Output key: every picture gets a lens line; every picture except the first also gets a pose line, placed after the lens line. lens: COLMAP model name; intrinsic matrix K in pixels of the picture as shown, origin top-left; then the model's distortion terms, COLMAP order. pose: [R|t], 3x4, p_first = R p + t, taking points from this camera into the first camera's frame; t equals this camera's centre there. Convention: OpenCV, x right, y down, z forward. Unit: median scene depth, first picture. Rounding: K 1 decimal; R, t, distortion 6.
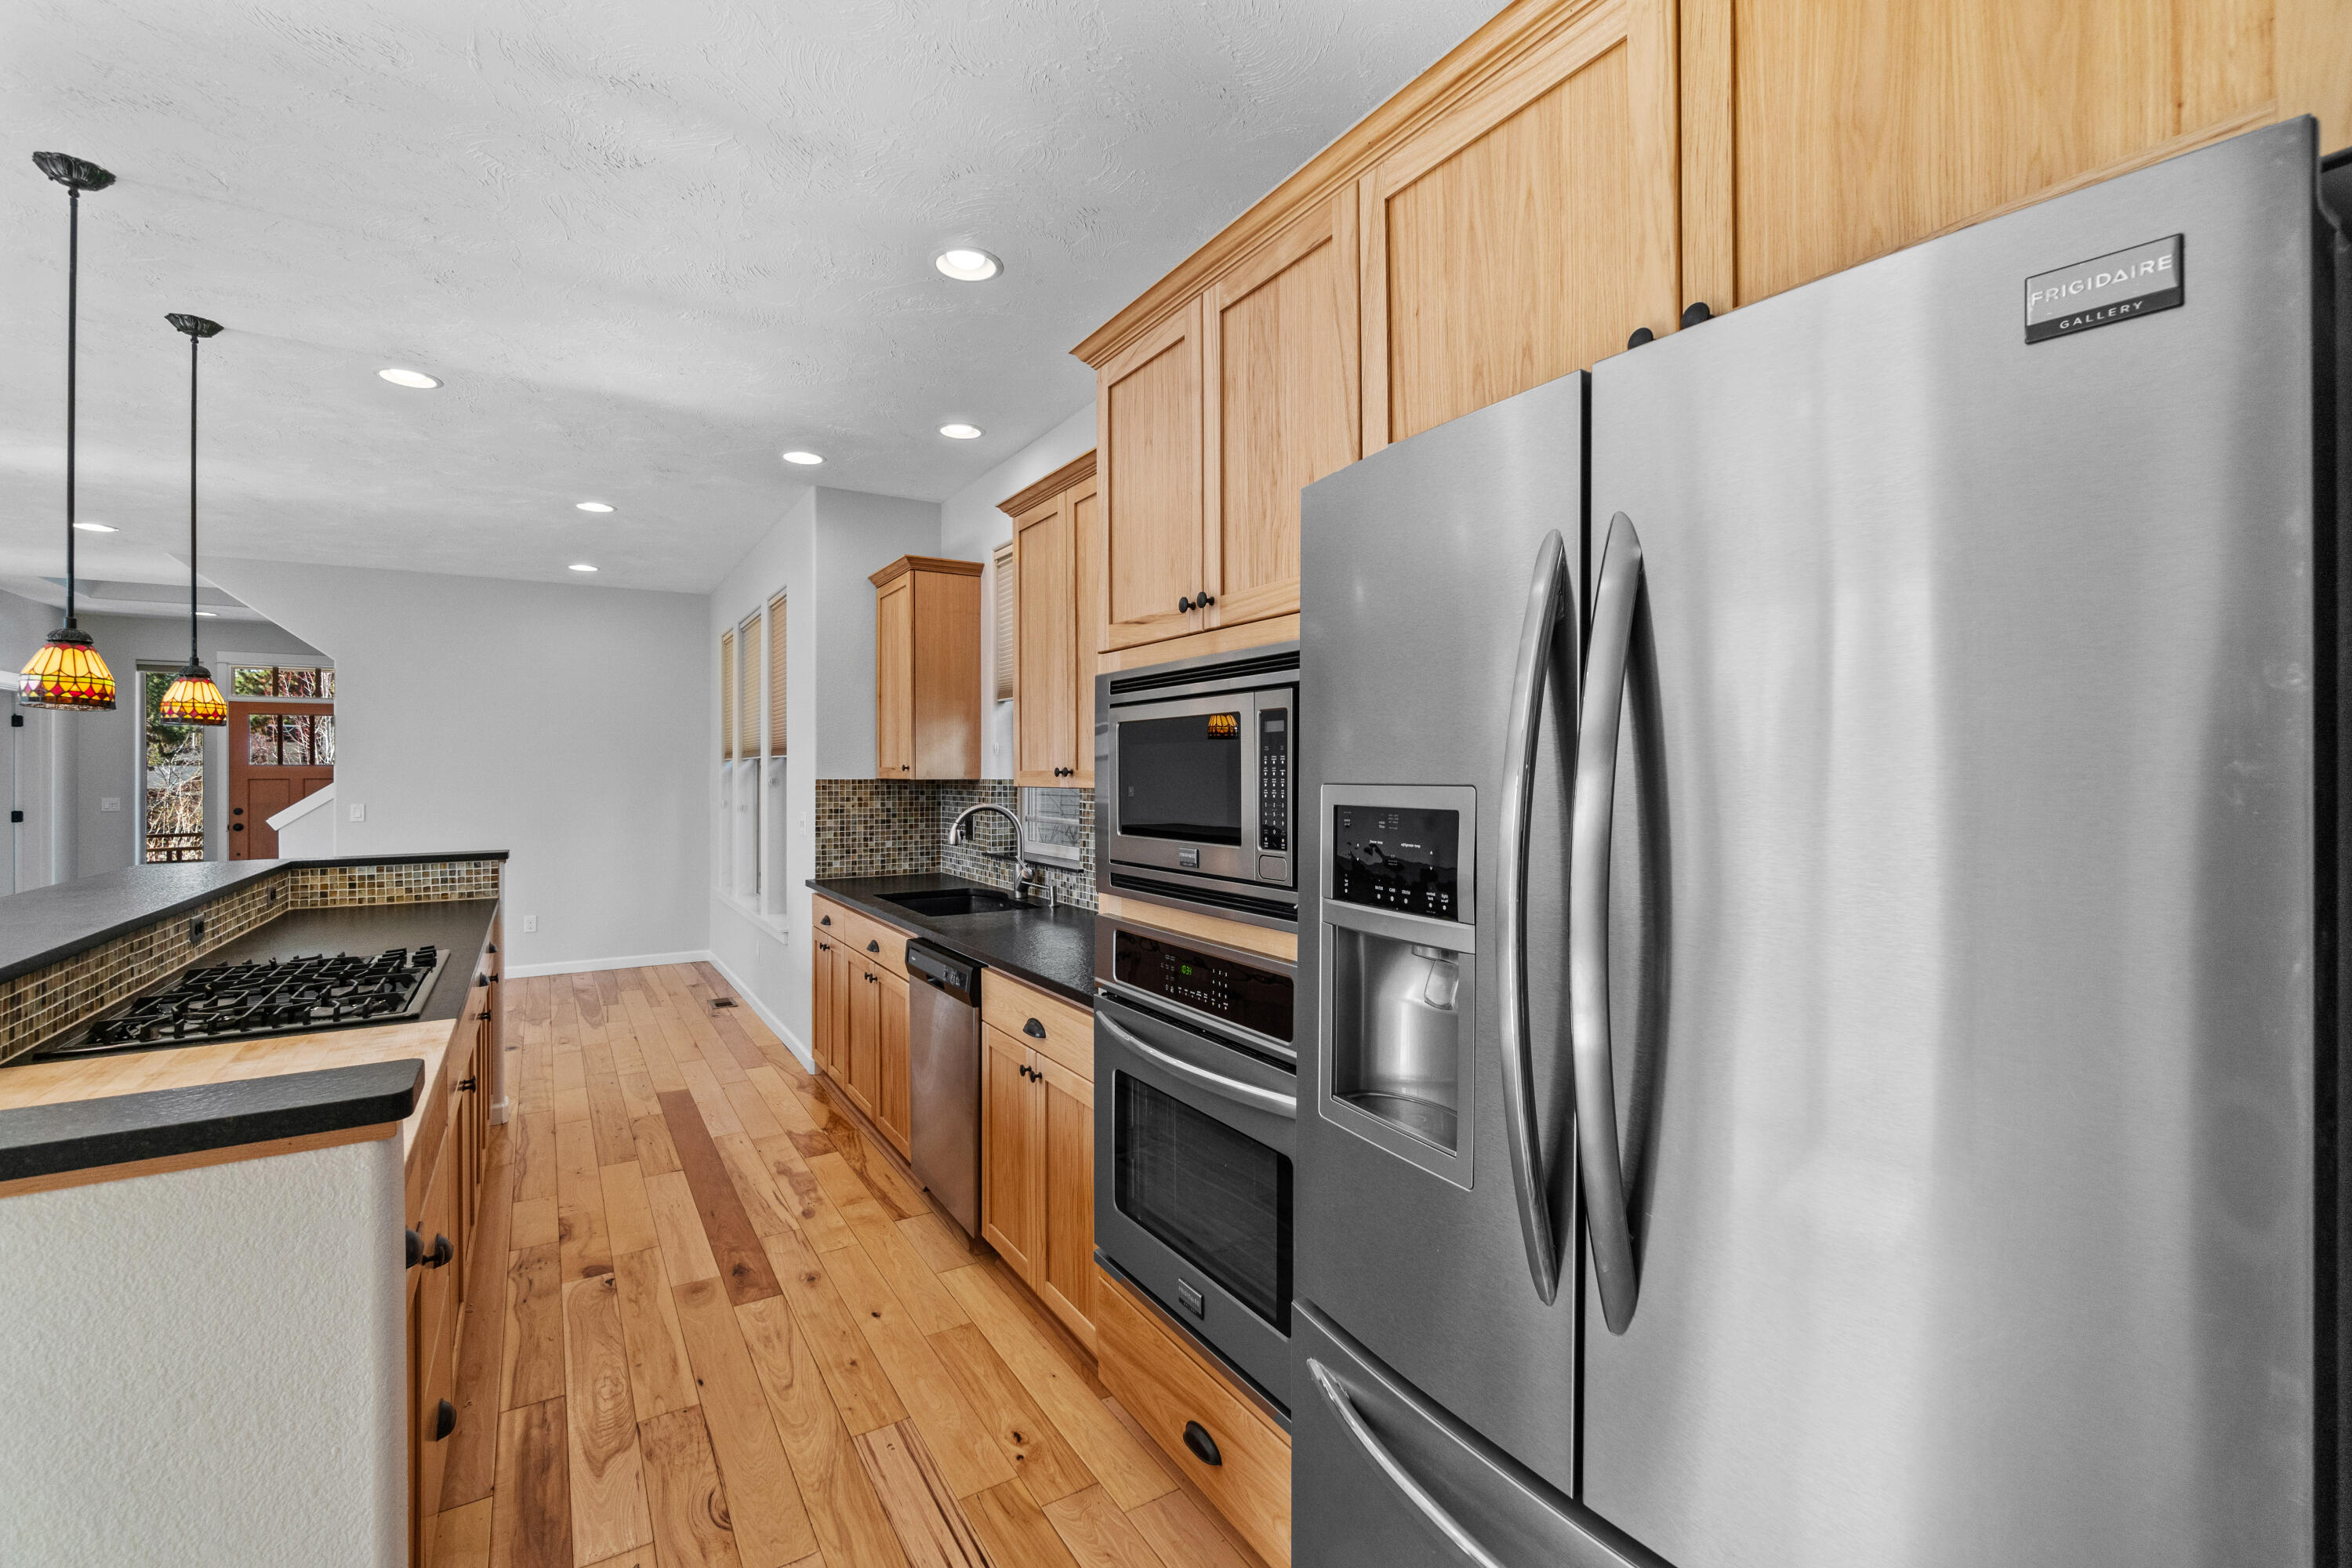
lens RADIAL K [[1022.1, 0, 1190.5], [0, 1022.1, 777.9], [0, 0, 1]] dist [-0.003006, 0.000676]
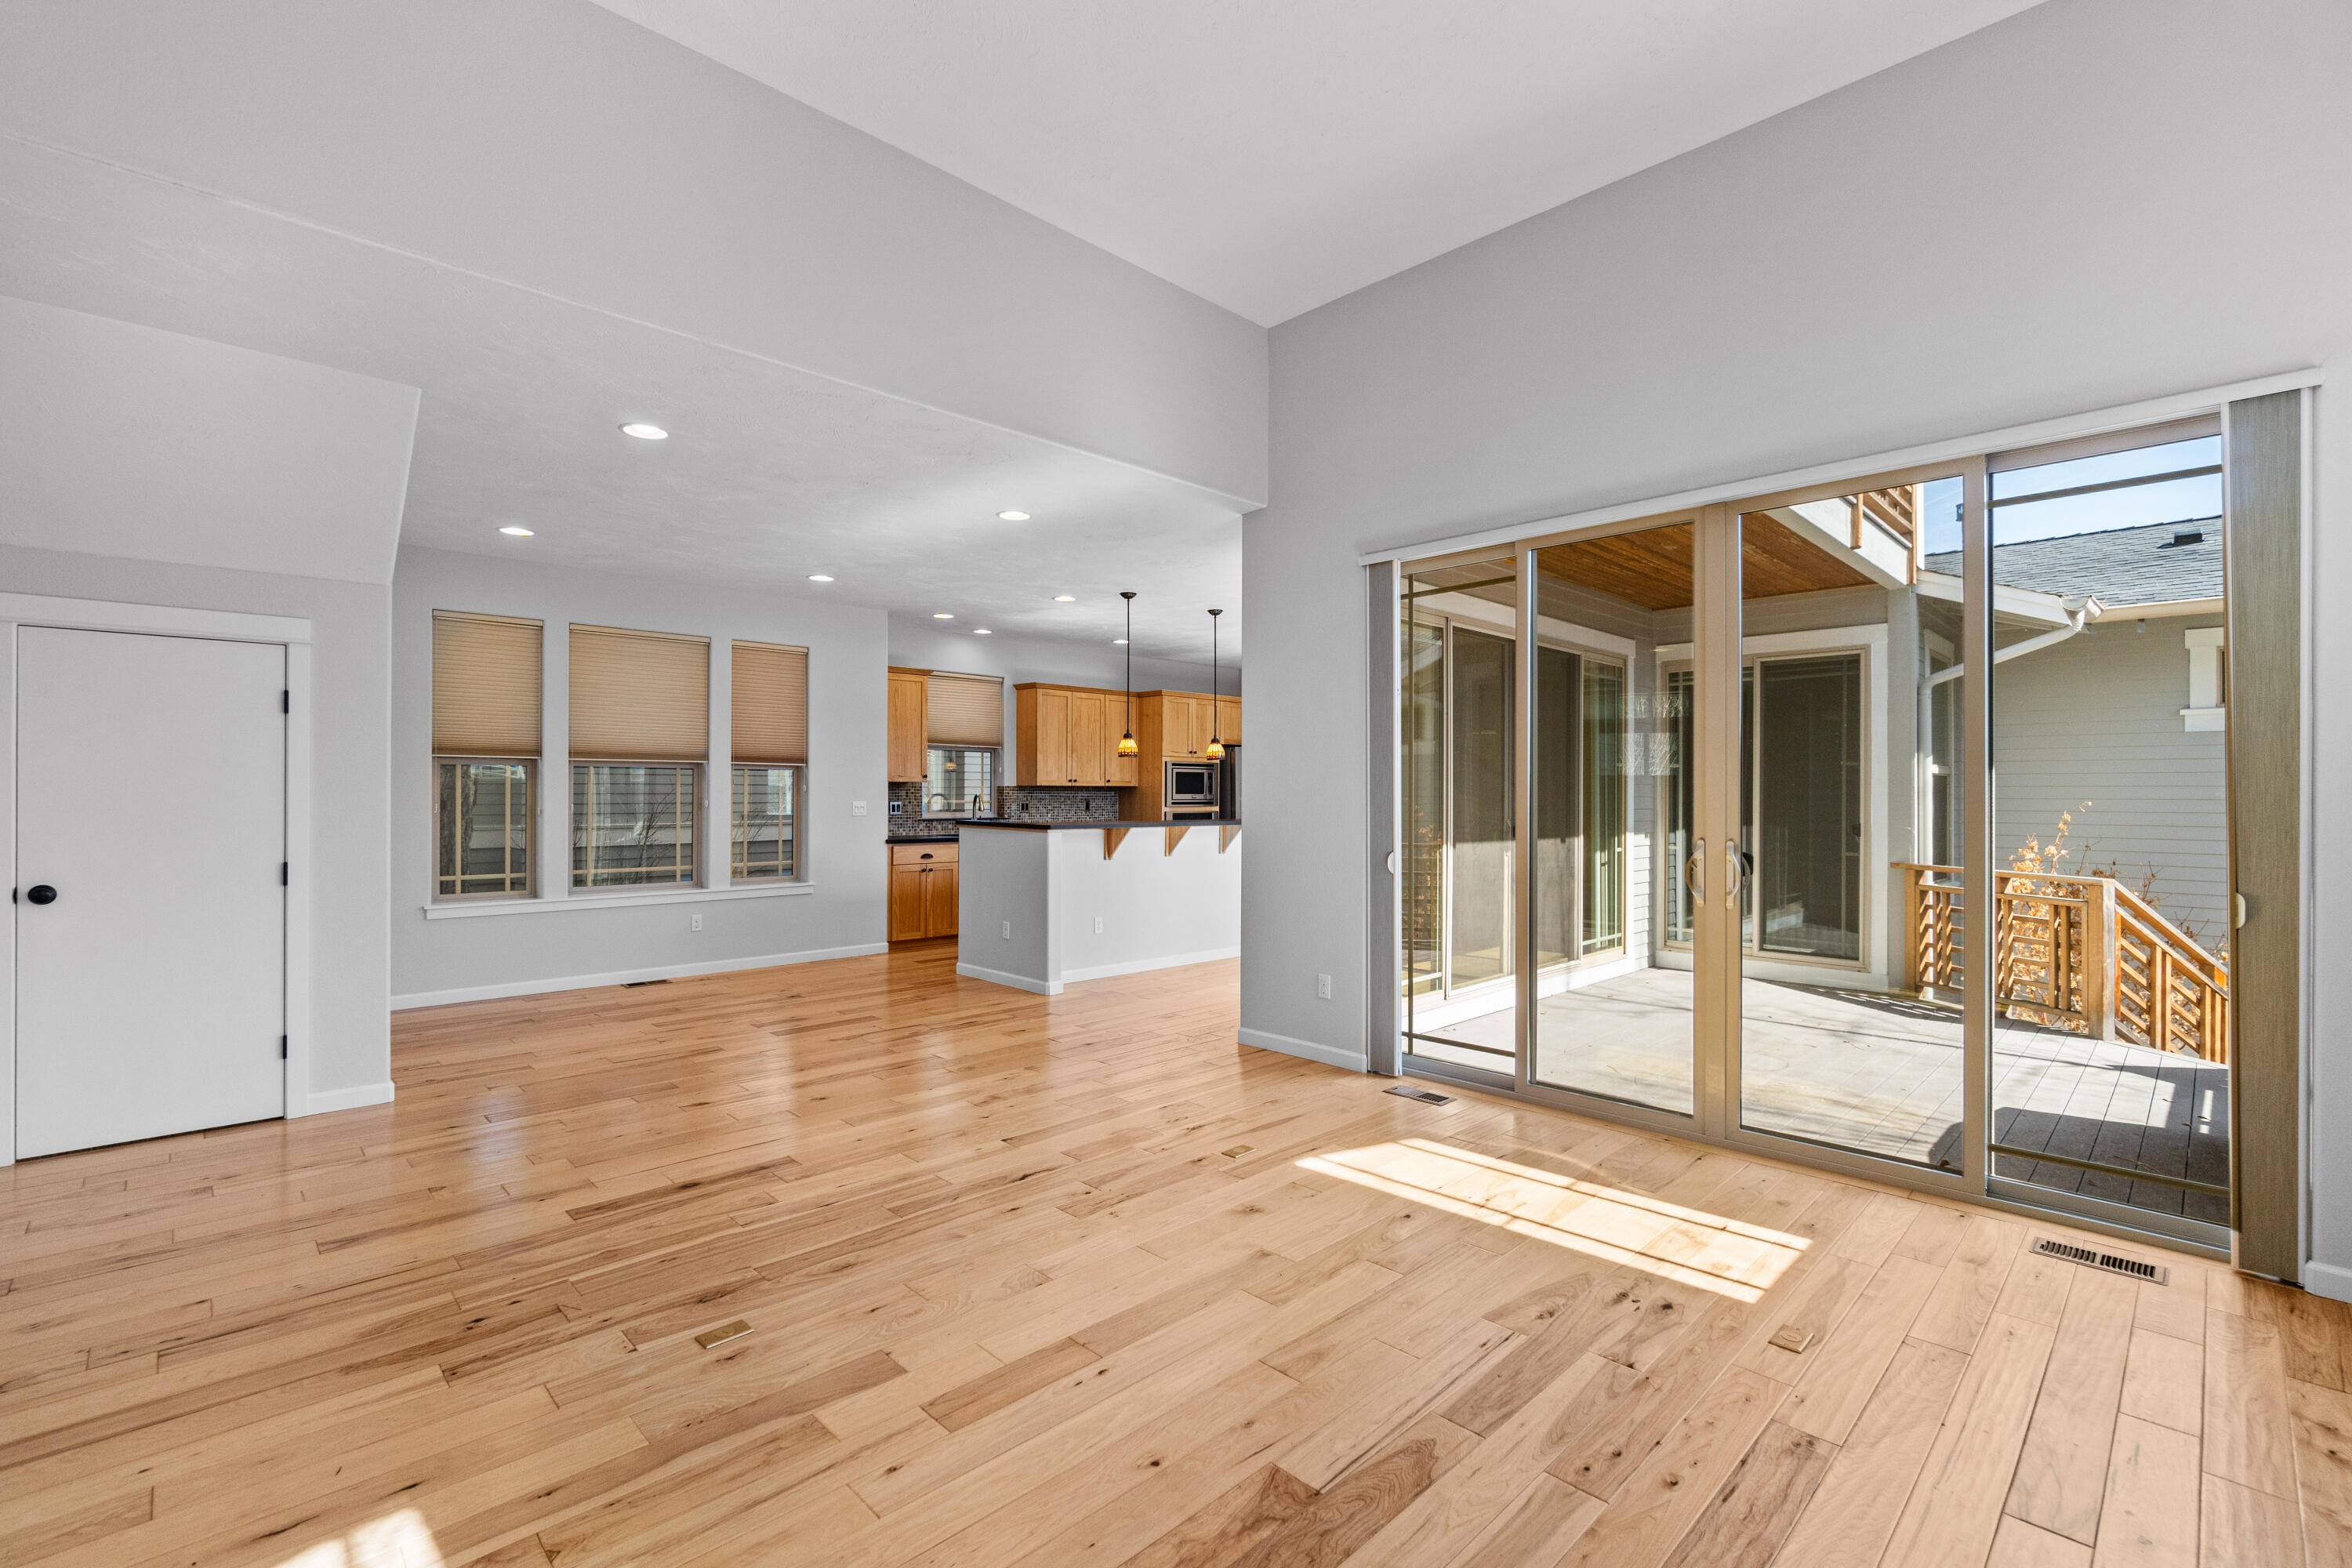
lens RADIAL K [[1022.1, 0, 1159.4], [0, 1022.1, 781.9], [0, 0, 1]] dist [-0.003006, 0.000676]
pose [[-0.197218, 0.017997, 0.980194, -4.789482], [0.003463, 0.999838, -0.017661, 0.080907], [-0.980353, -0.000088, -0.197249, 2.007508]]
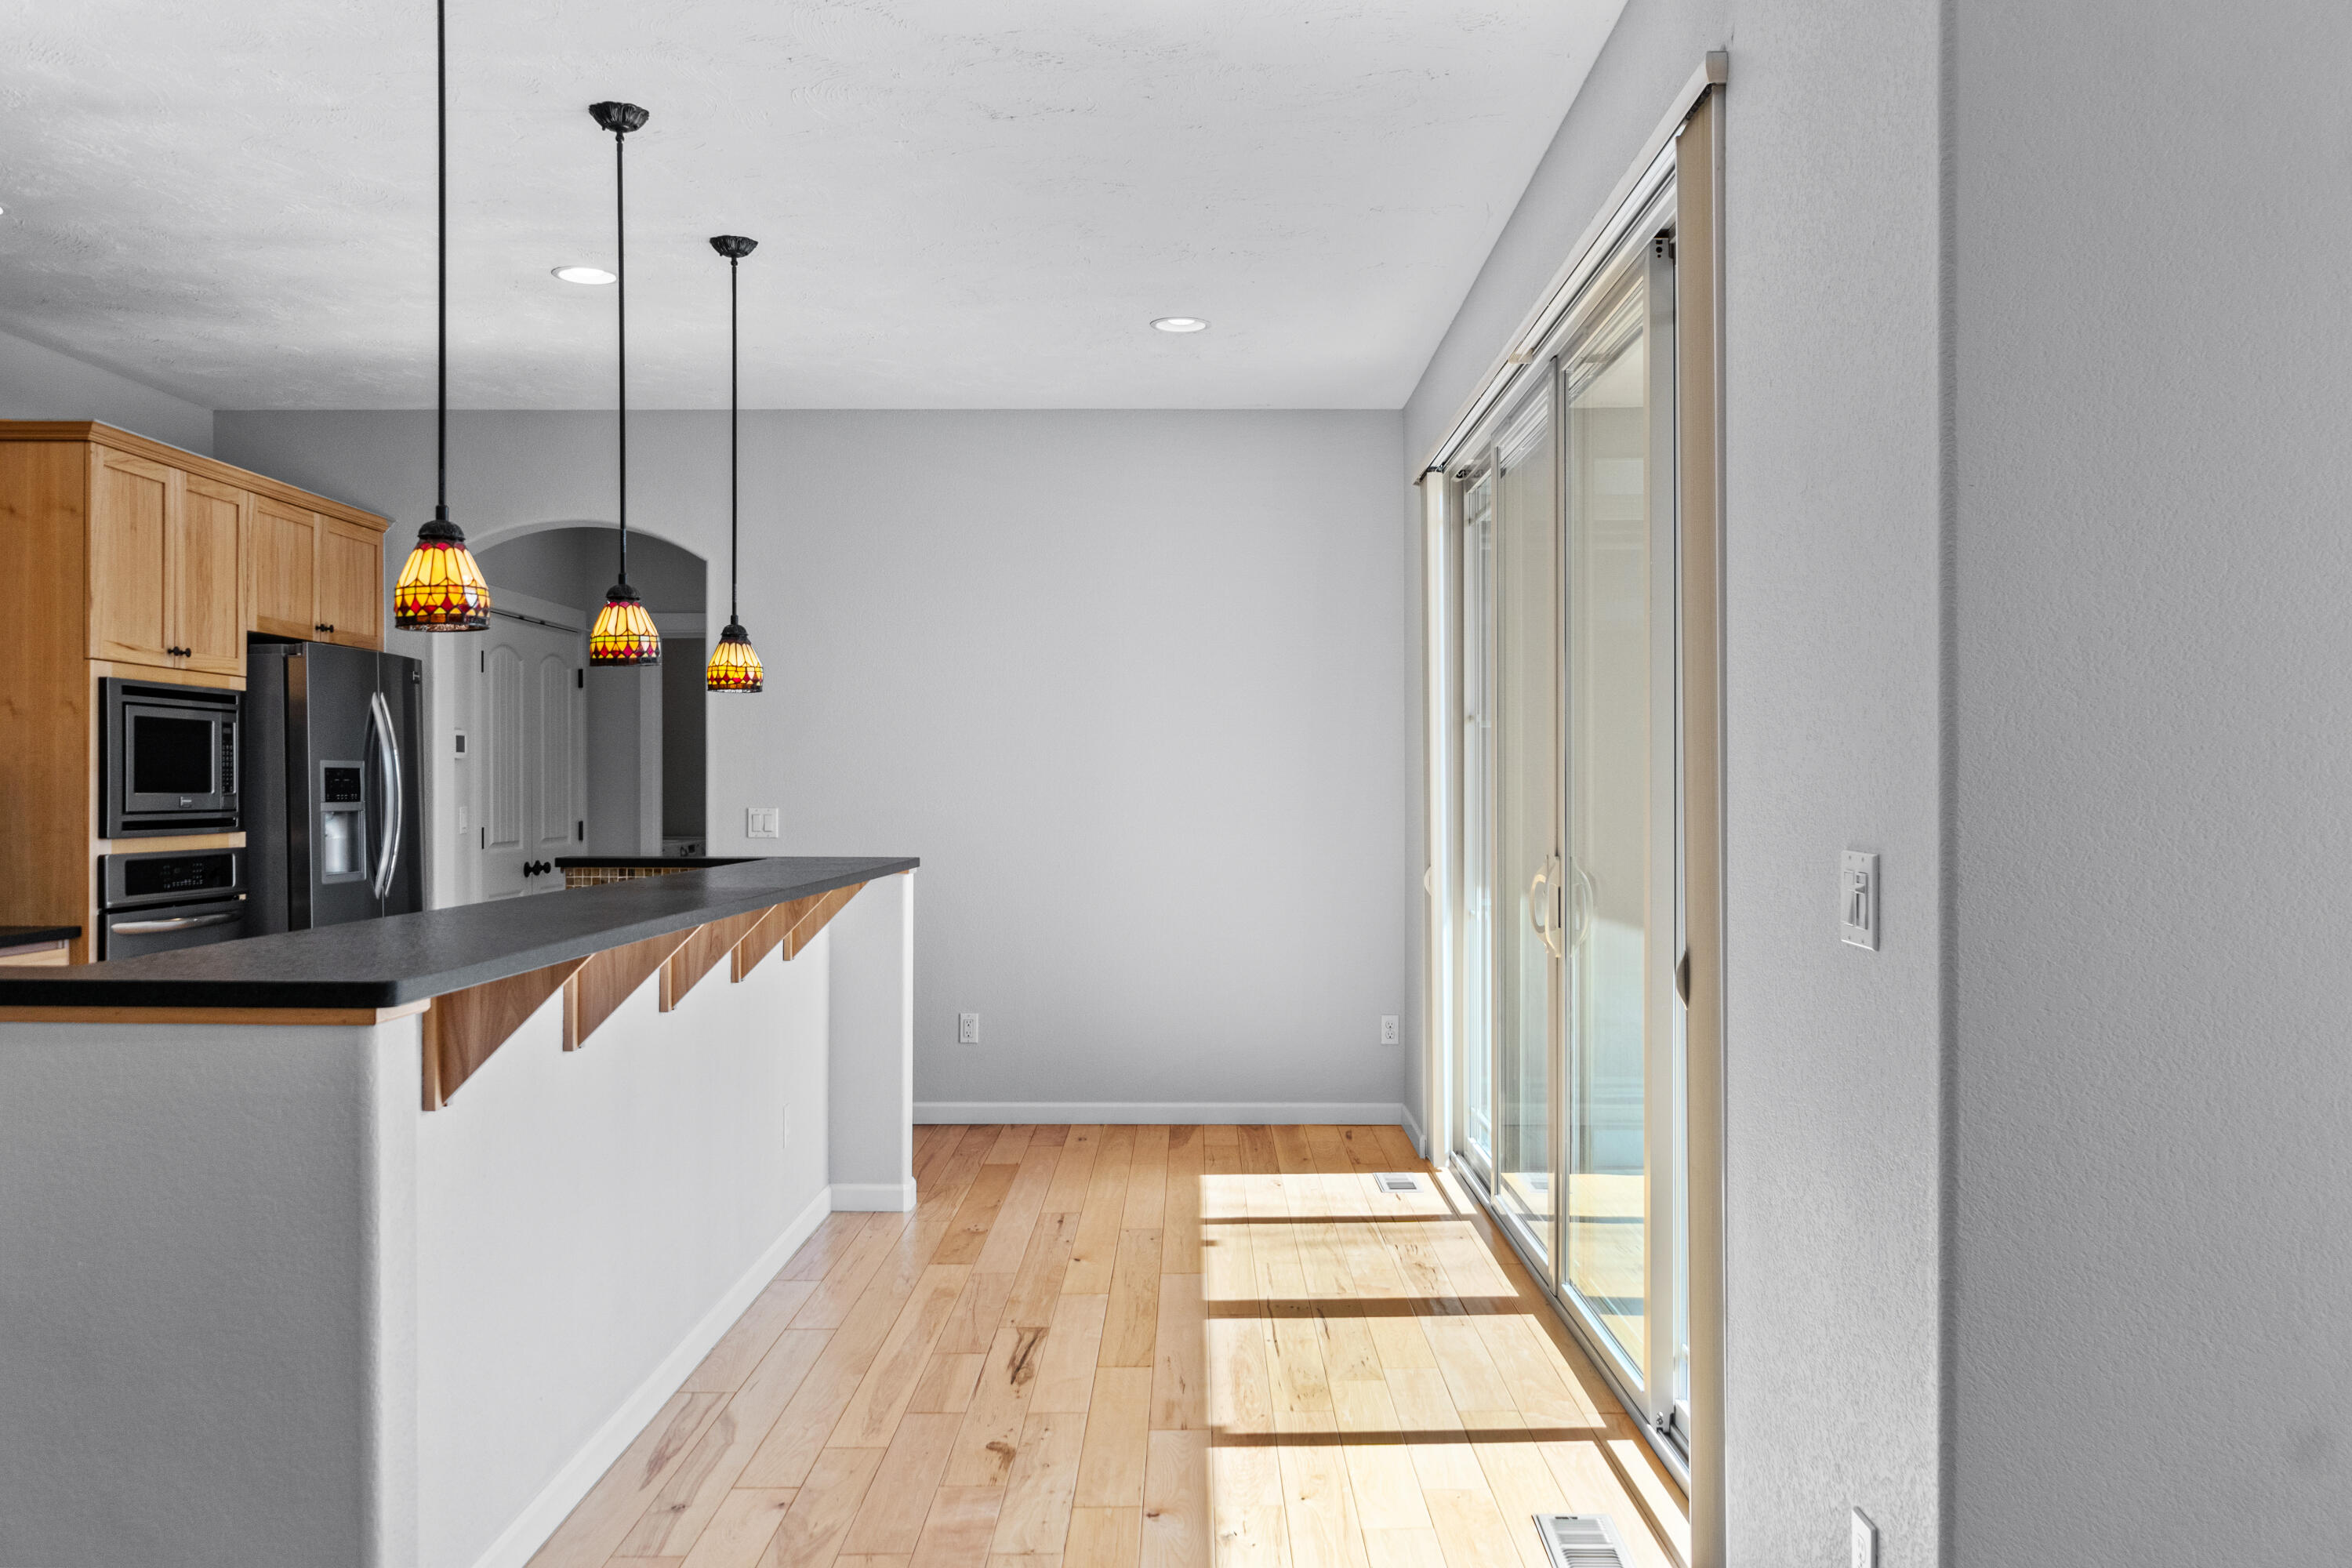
lens RADIAL K [[1787.7, 0, 1222.2], [0, 1787.7, 796.6], [0, 0, 1]] dist [-0.008879, 0.001379]
pose [[-0.854887, 0.005326, 0.518787, -2.596814], [0.009846, 0.999934, 0.005960, 0.057997], [-0.518721, 0.010203, -0.854883, 2.281248]]
